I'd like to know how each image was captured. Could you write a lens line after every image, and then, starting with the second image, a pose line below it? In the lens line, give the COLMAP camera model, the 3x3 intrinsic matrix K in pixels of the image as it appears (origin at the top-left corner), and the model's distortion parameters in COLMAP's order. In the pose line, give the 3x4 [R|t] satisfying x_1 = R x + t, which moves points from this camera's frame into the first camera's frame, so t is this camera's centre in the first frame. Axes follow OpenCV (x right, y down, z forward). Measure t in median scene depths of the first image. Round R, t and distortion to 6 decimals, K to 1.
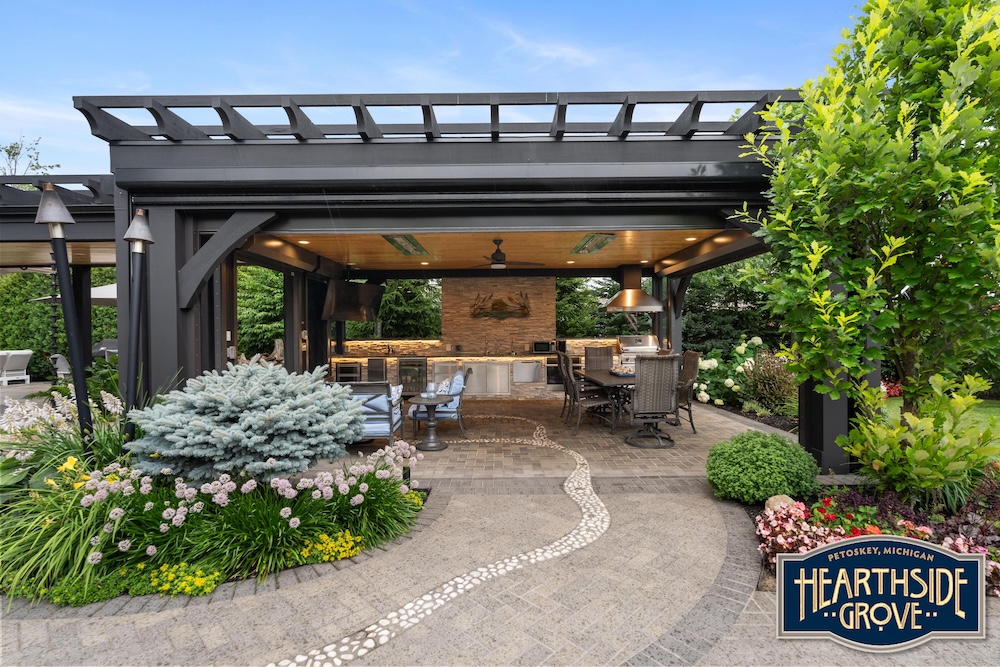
lens RADIAL K [[476.3, 0, 501.0], [0, 476.3, 324.6], [0, 0, 1]] dist [-0.002963, 0.000717]
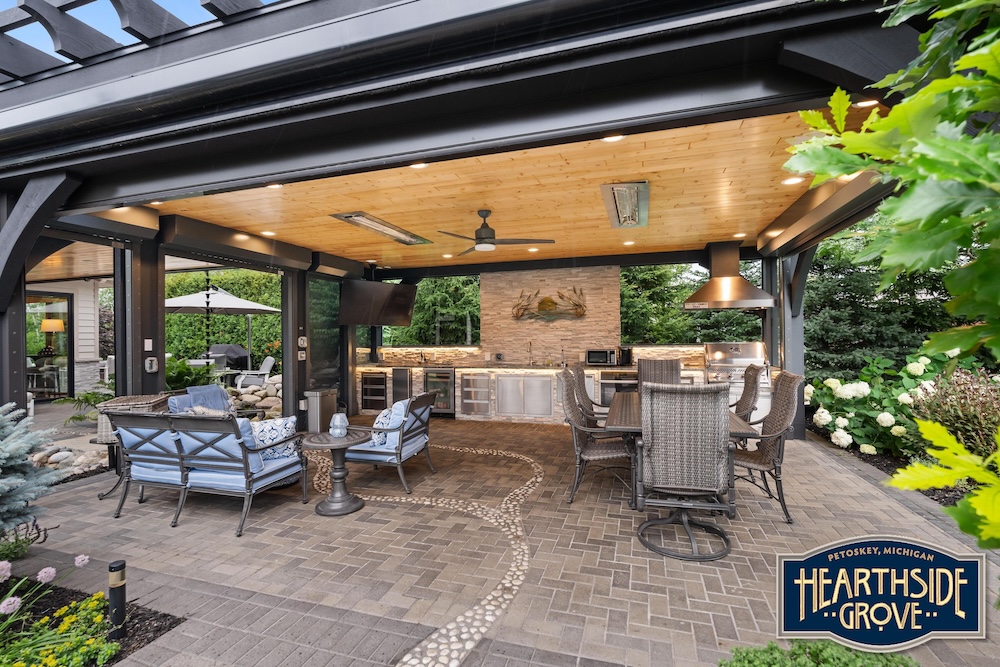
lens RADIAL K [[456.4, 0, 499.2], [0, 456.4, 327.8], [0, 0, 1]] dist [-0.002013, -0.000108]
pose [[0.953437, -0.009255, -0.301451, 0.151547], [0.008654, 0.999957, -0.003330, 0.000925], [0.301469, 0.000566, 0.953476, 0.241605]]
